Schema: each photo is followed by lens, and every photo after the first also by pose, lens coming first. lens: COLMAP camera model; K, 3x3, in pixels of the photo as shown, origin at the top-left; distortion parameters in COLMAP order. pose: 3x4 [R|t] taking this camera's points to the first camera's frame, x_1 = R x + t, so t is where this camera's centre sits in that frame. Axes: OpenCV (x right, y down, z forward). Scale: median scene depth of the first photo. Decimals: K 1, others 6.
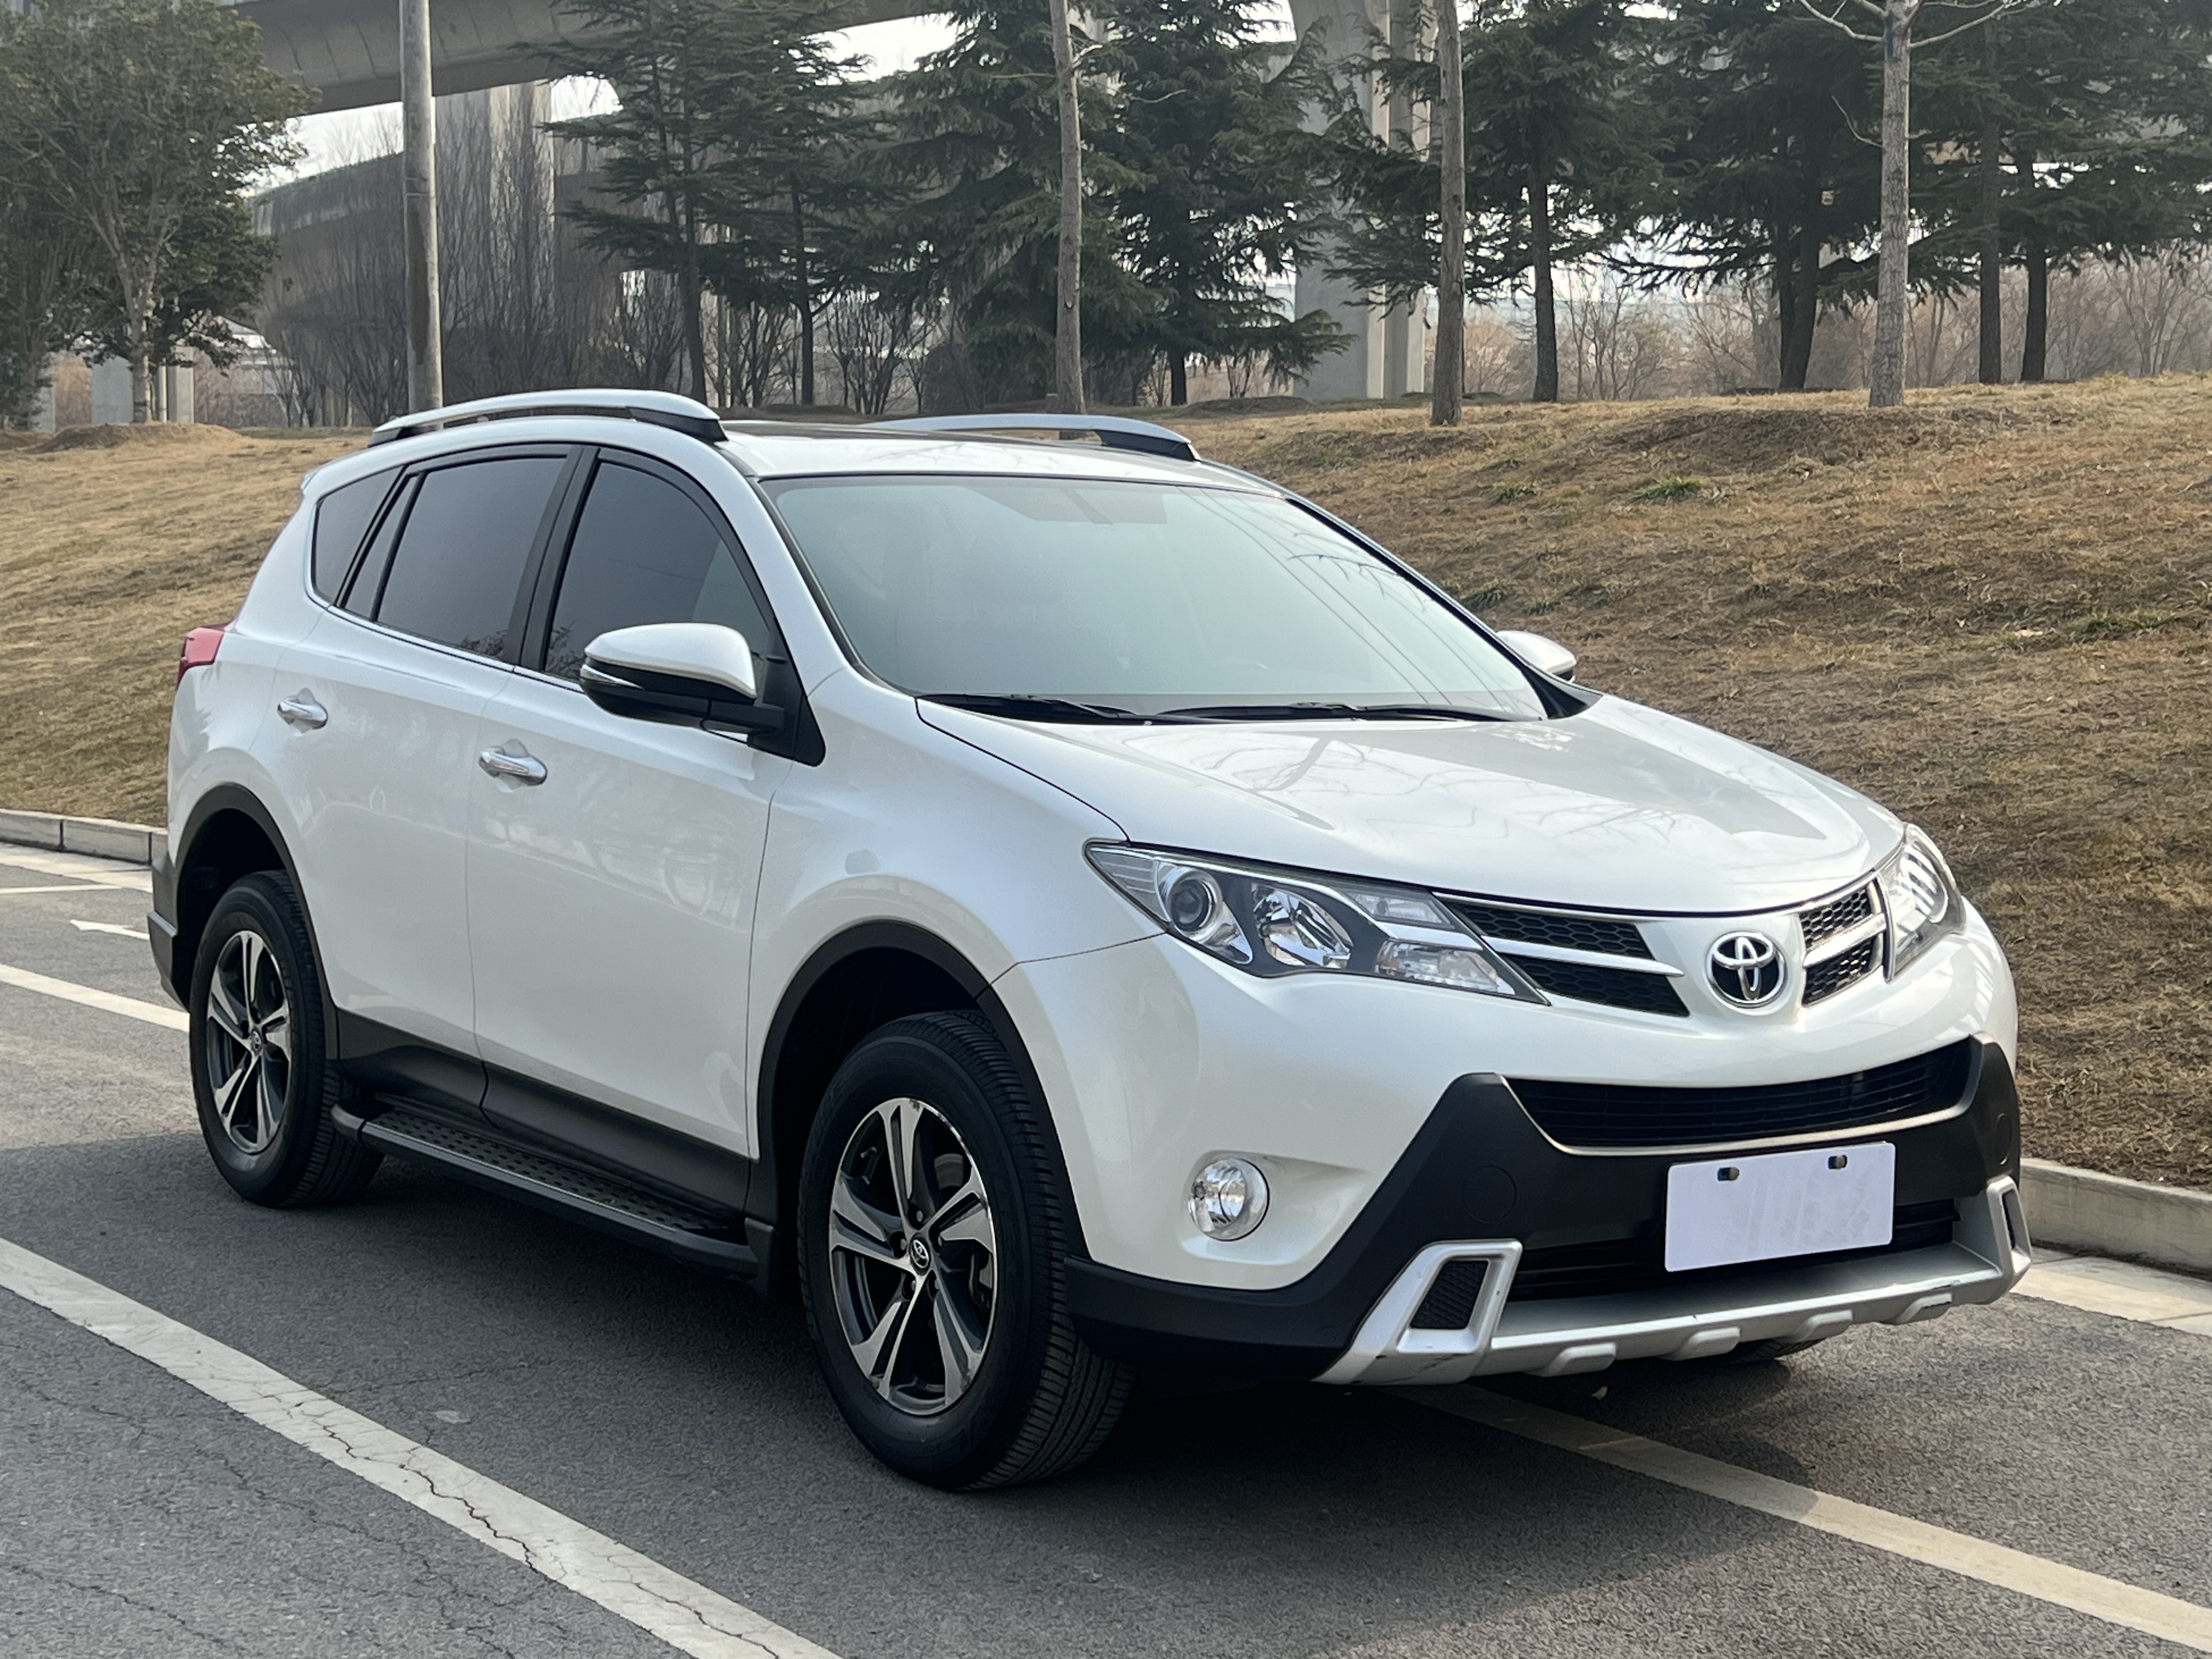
lens RADIAL K [[3397.3, 0, 1106.0], [0, 3397.3, 829.5], [0, 0, 1]] dist [0.224985, -0.755308]
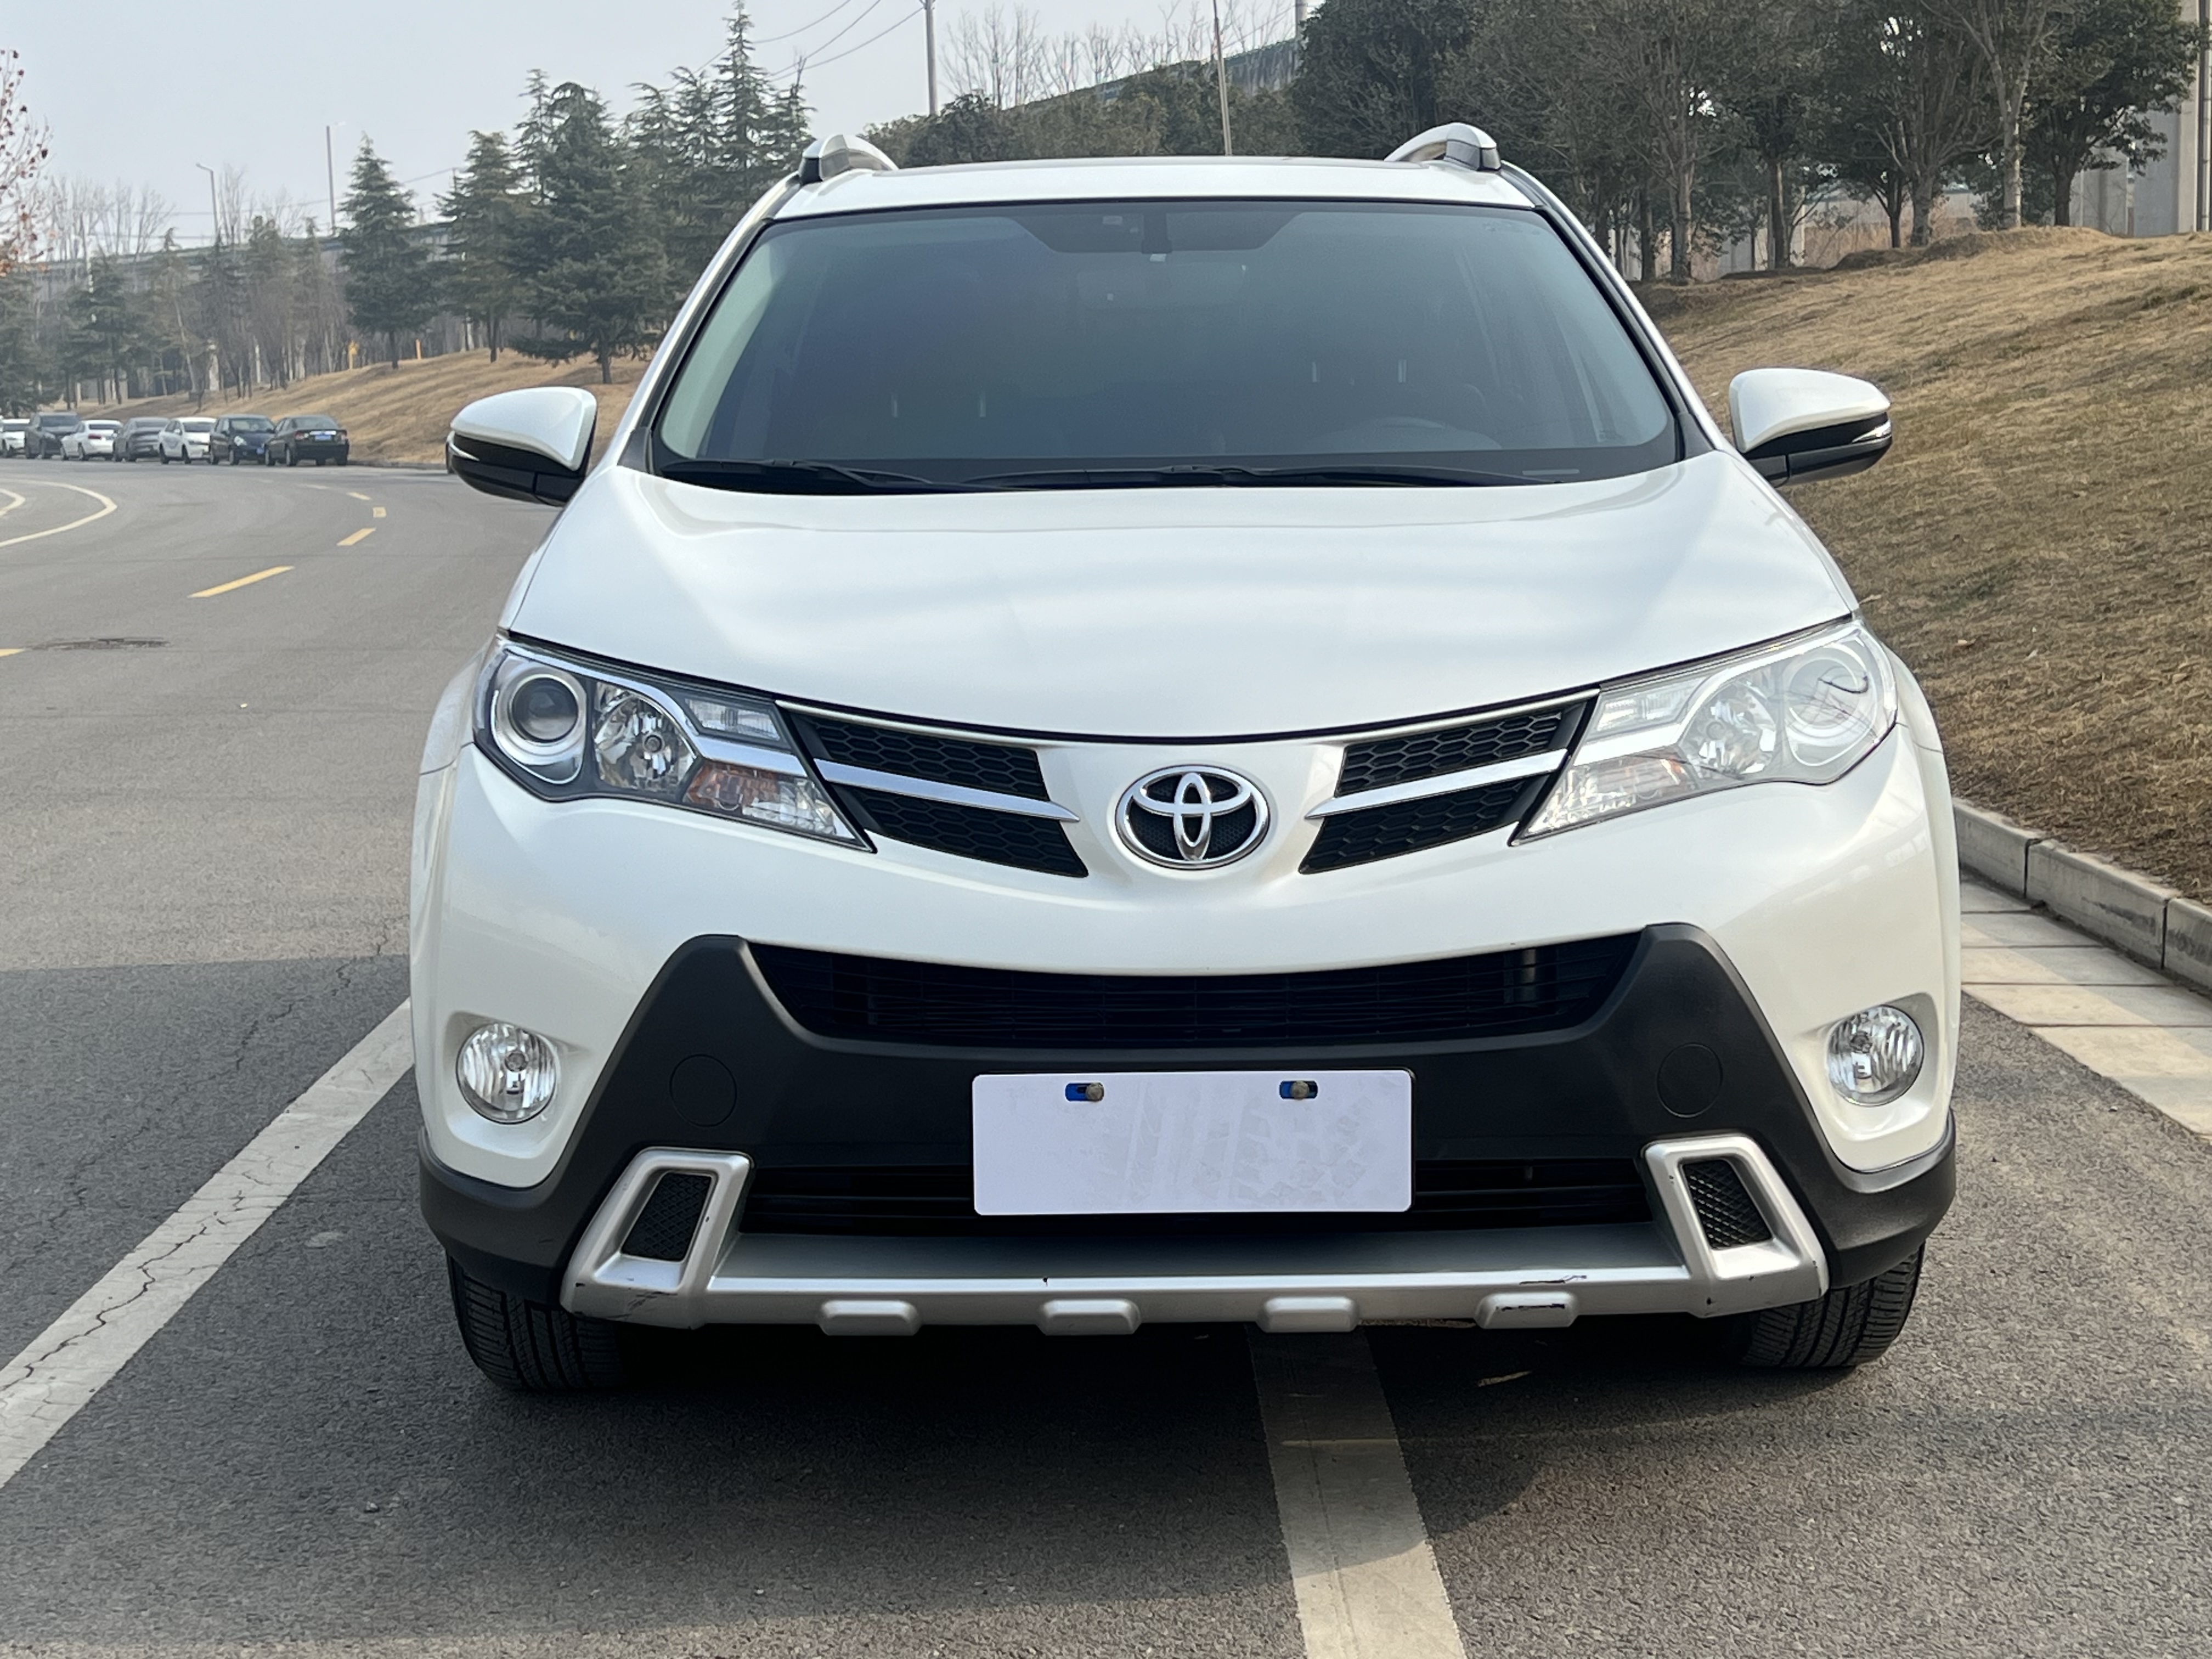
lens RADIAL K [[3397.3, 0, 1106.0], [0, 3397.3, 829.5], [0, 0, 1]] dist [0.224985, -0.755308]
pose [[0.822585, 0.040800, -0.567177, 0.067907], [-0.011490, 0.998412, 0.055158, 0.000438], [0.568527, -0.038855, 0.821747, 0.045985]]
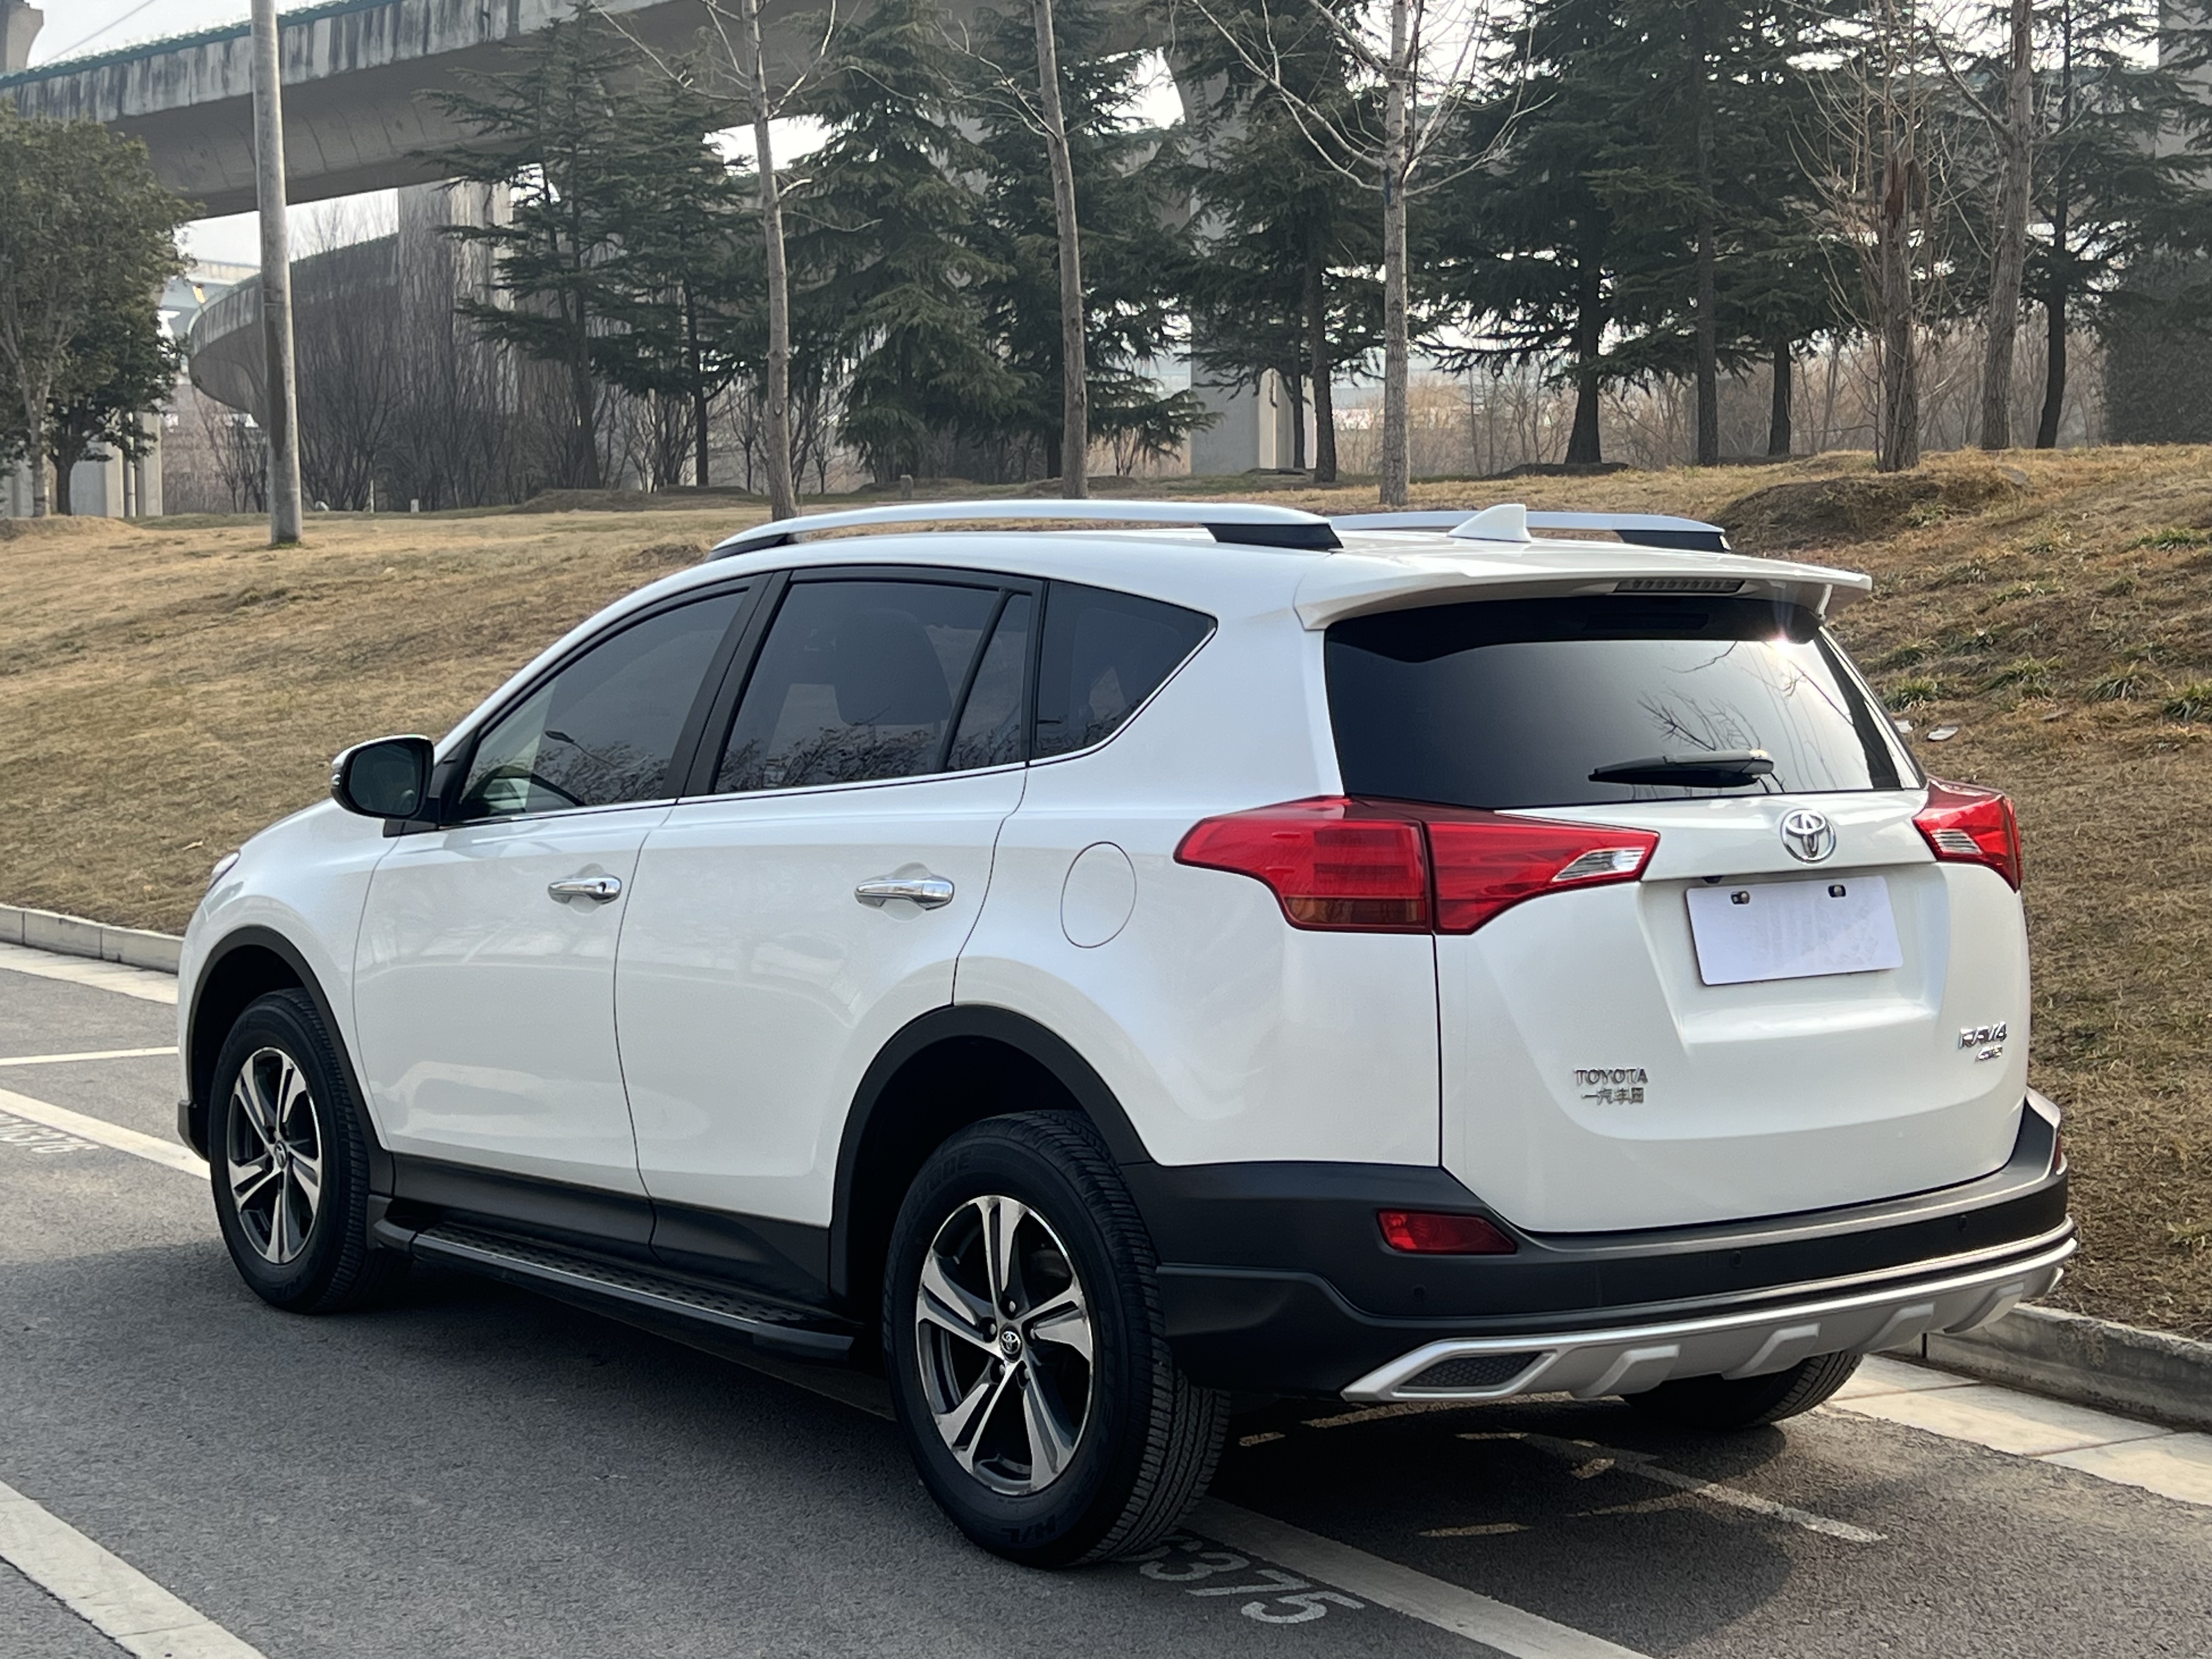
lens RADIAL K [[3397.3, 0, 1106.0], [0, 3397.3, 829.5], [0, 0, 1]] dist [0.224985, -0.755308]
pose [[0.999870, -0.014375, -0.007308, 0.055556], [0.014241, 0.999735, -0.018101, 0.002928], [0.007566, 0.017994, 0.999809, -0.063432]]
